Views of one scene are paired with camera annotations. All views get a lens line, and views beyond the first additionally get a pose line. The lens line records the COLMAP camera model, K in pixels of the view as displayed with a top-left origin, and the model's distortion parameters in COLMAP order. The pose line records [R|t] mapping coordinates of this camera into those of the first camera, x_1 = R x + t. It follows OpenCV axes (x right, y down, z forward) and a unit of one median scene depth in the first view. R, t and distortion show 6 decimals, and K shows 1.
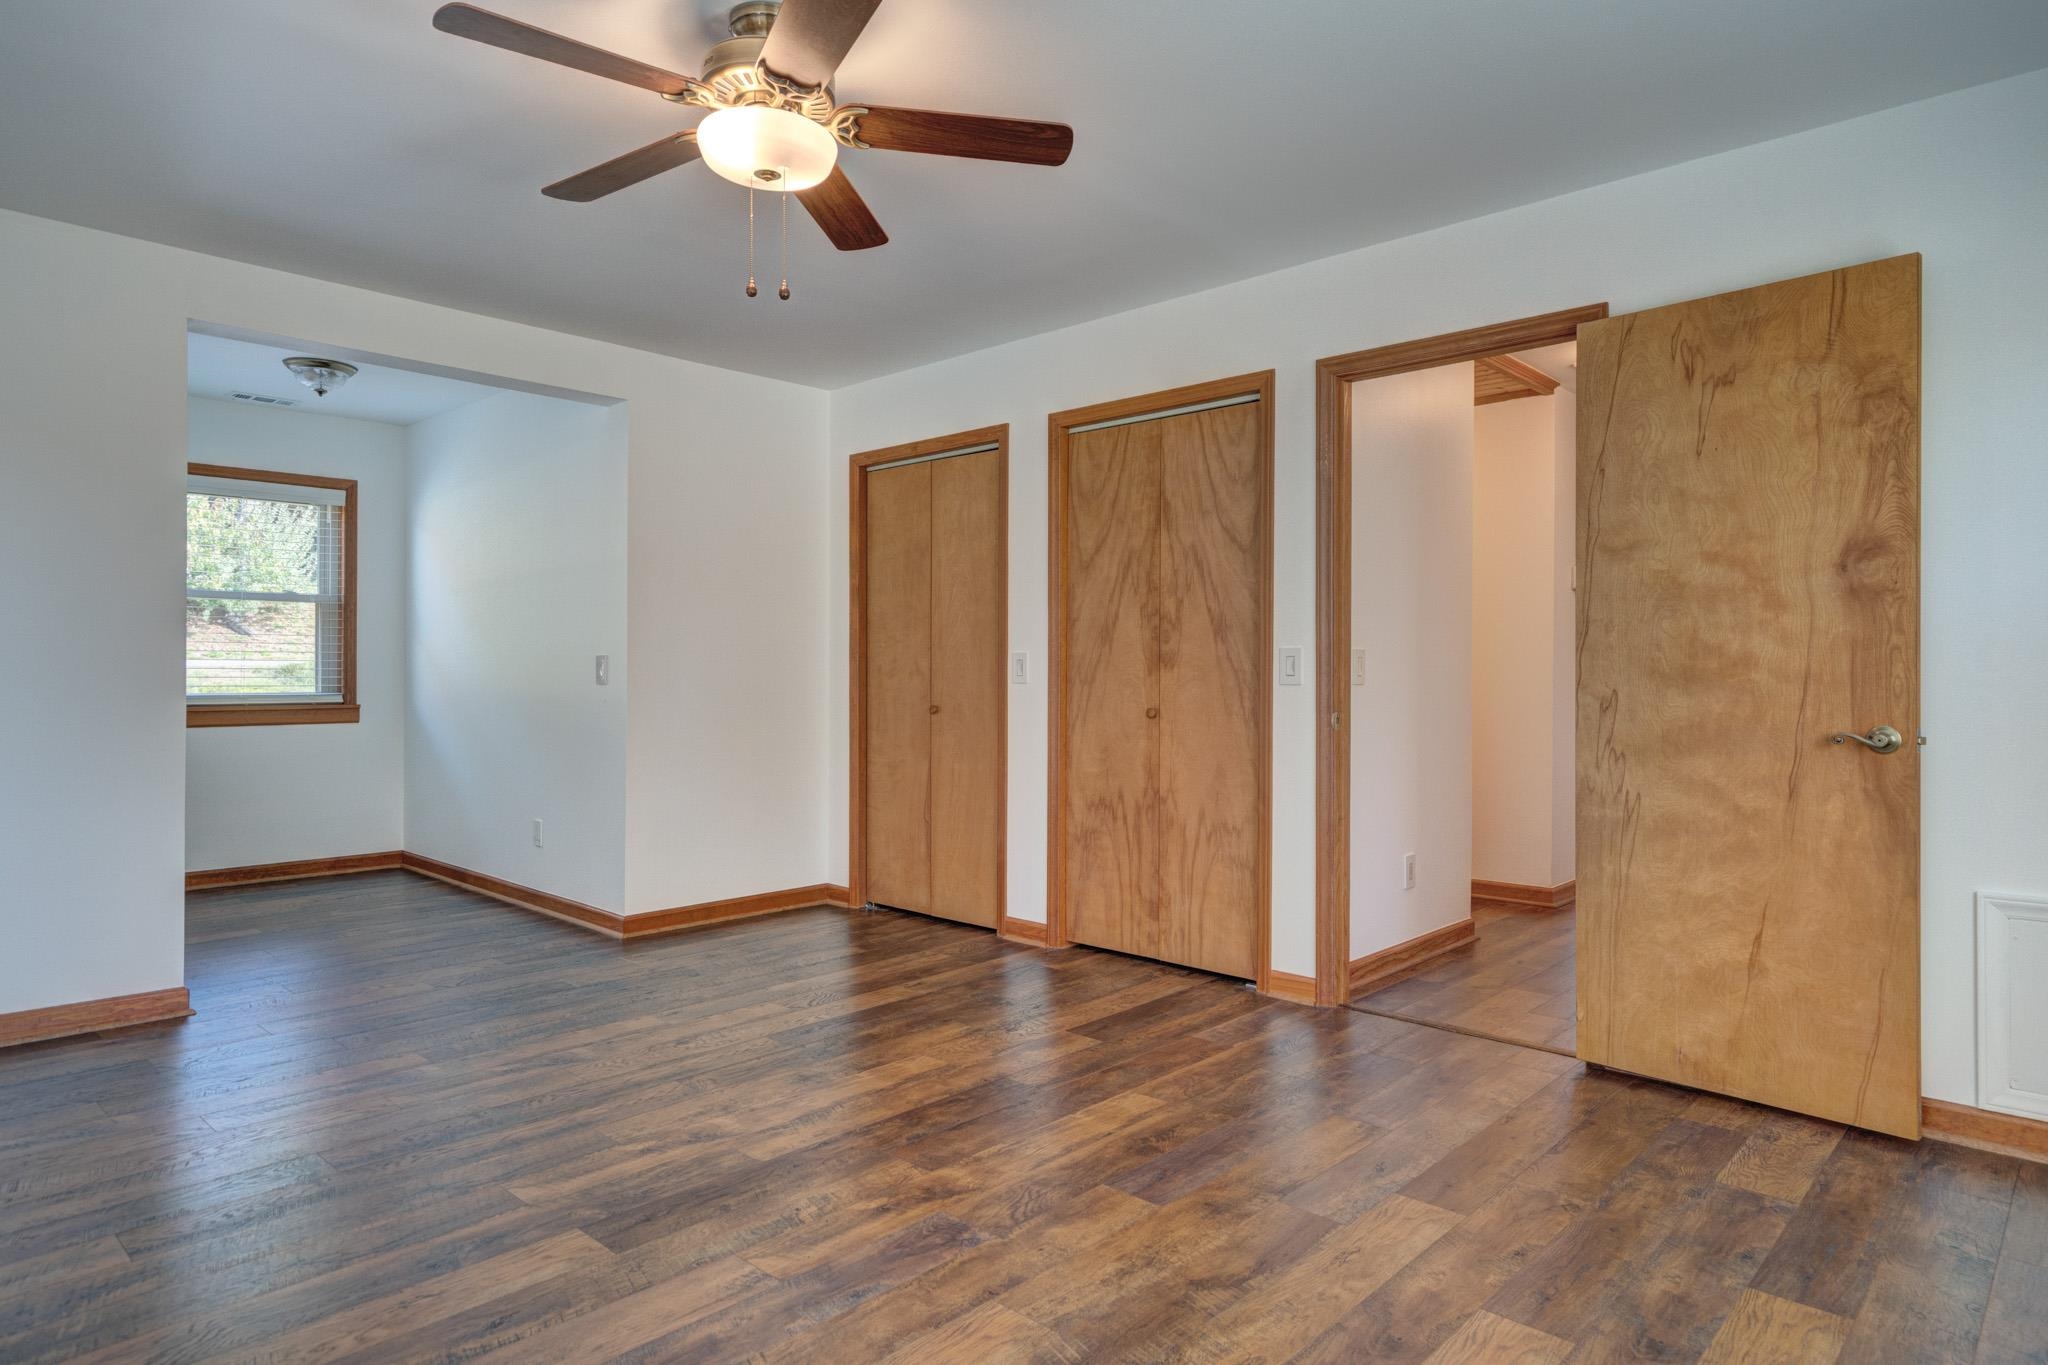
lens RADIAL K [[1209.5, 0, 1026.6], [0, 1209.5, 672.5], [0, 0, 1]] dist [0.002723, 0.000532]
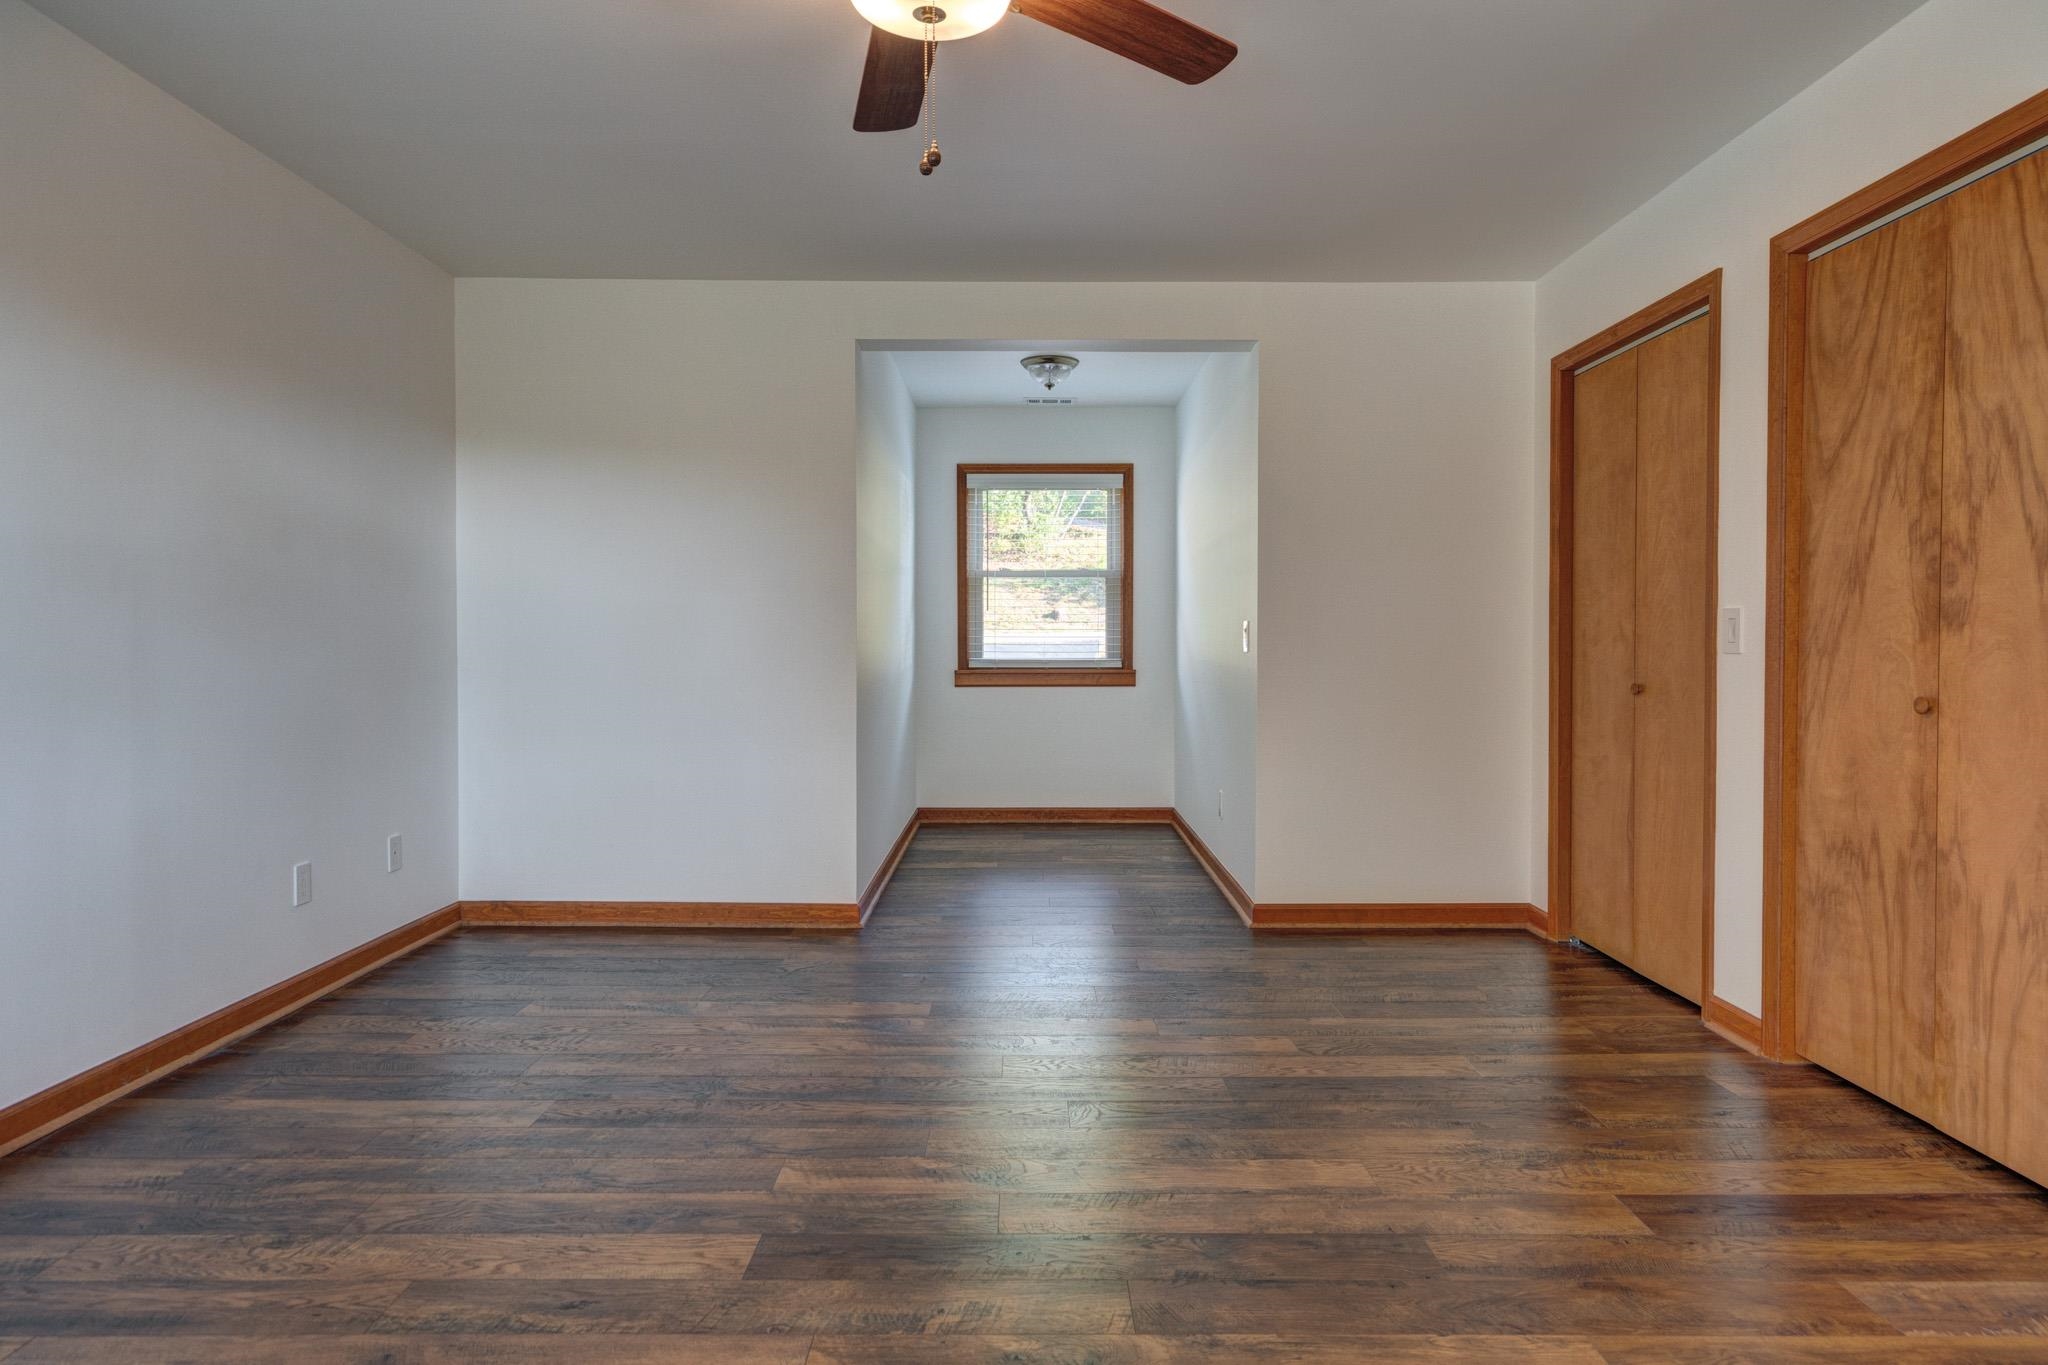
lens RADIAL K [[1188.1, 0, 1000.4], [0, 1188.1, 661.0], [0, 0, 1]] dist [0.006742, 0.001675]
pose [[0.678237, 0.010821, -0.734763, 0.227878], [0.001422, 0.999870, 0.016038, 0.002122], [0.734841, -0.011923, 0.678134, 0.281028]]
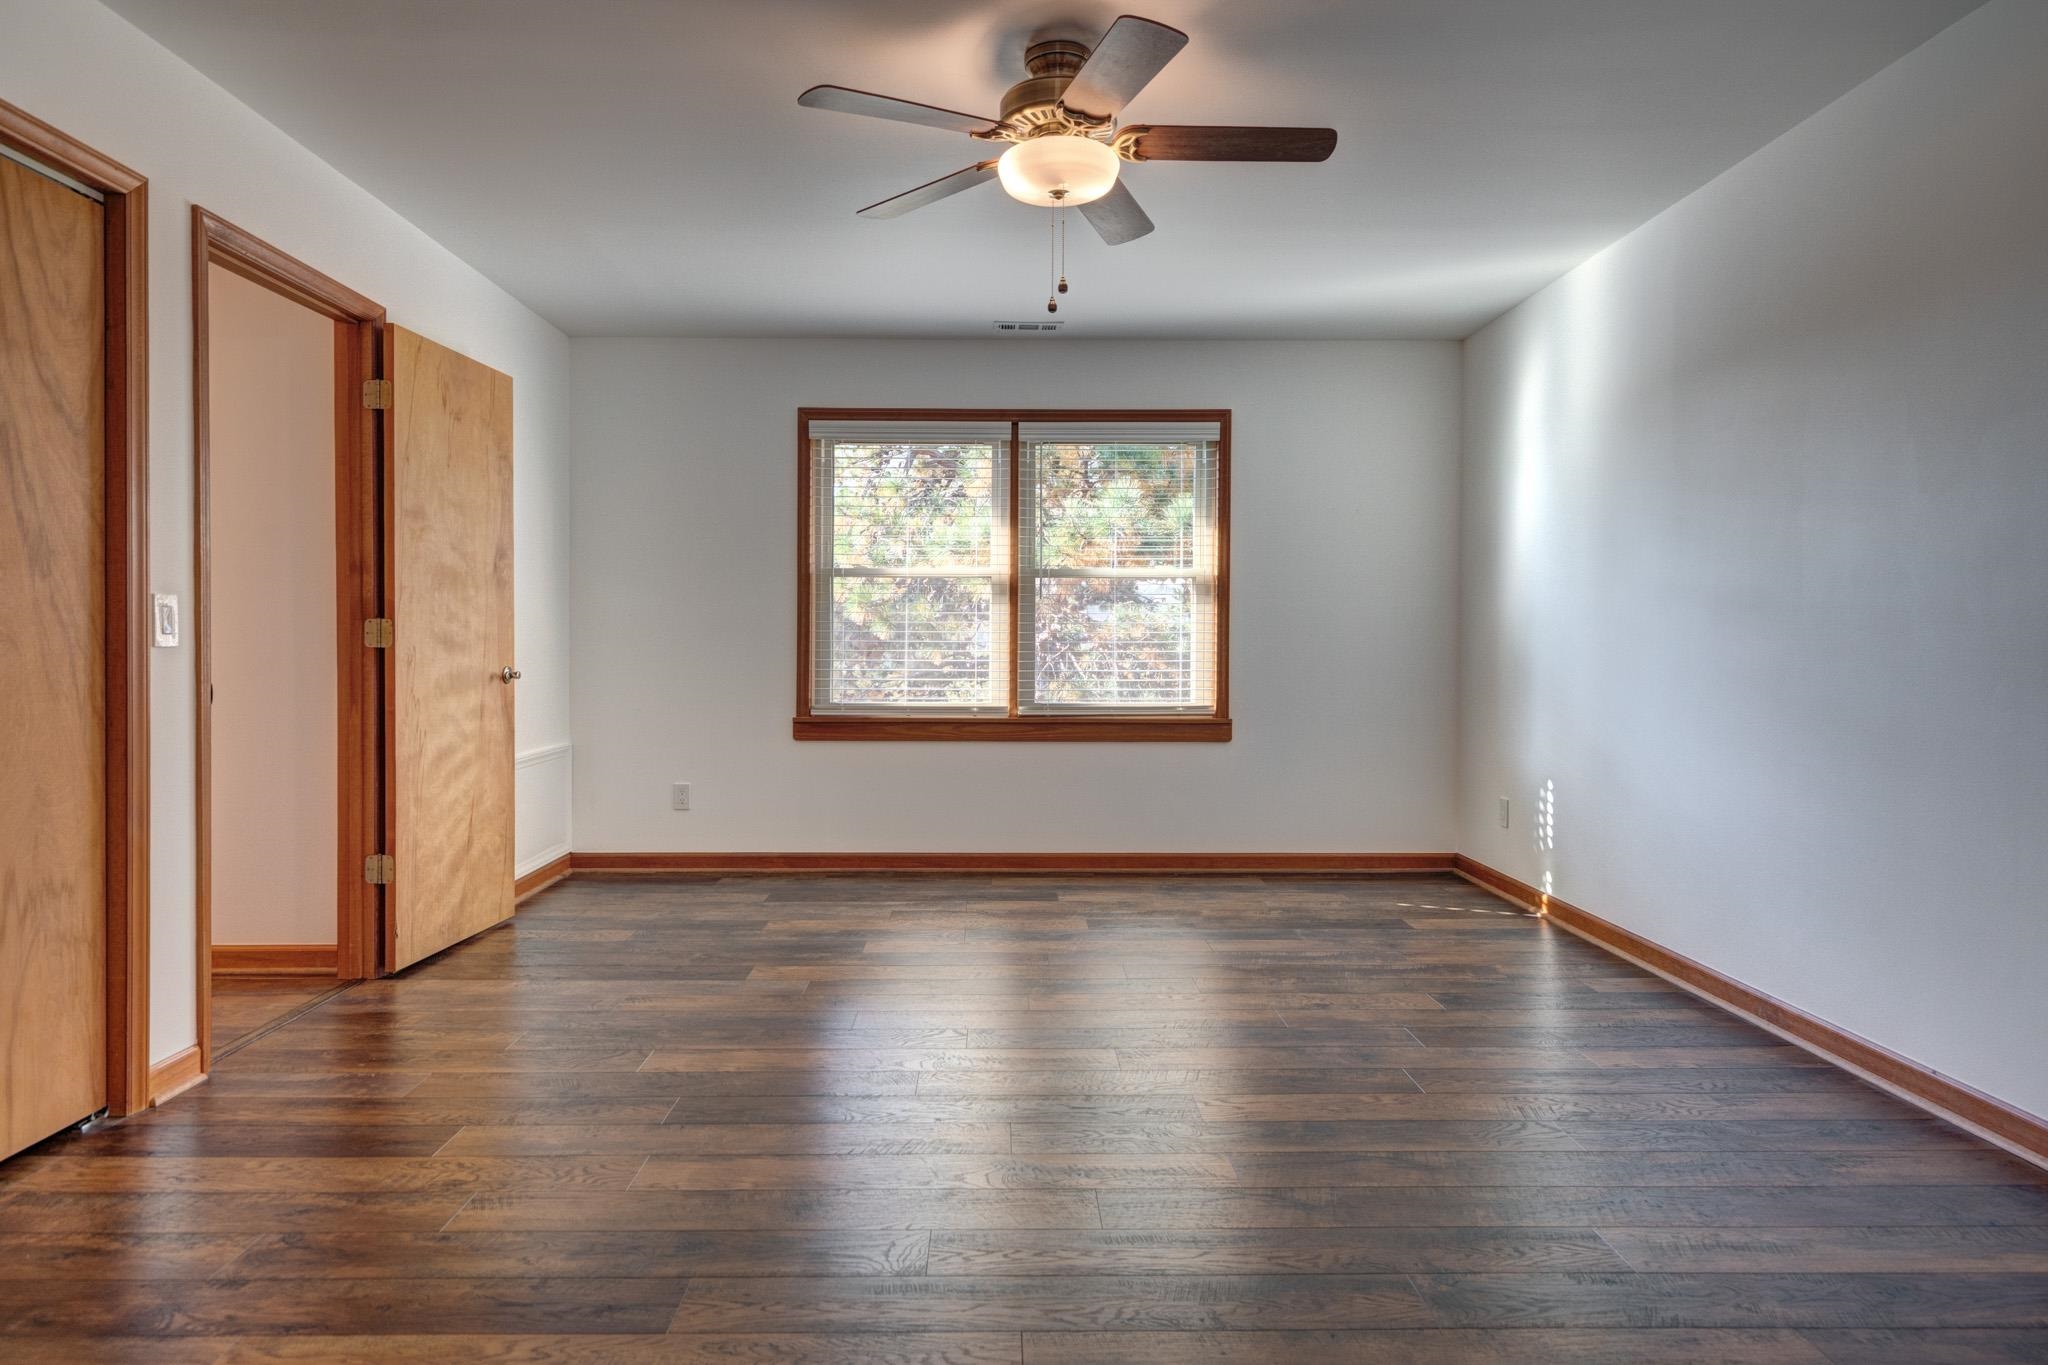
lens RADIAL K [[1188.1, 0, 1000.4], [0, 1188.1, 661.0], [0, 0, 1]] dist [0.006742, 0.001675]
pose [[-0.696572, -0.014398, 0.717342, -0.559447], [-0.003302, 0.999852, 0.016861, 0.004641], [-0.717479, 0.009376, -0.696517, 1.034157]]
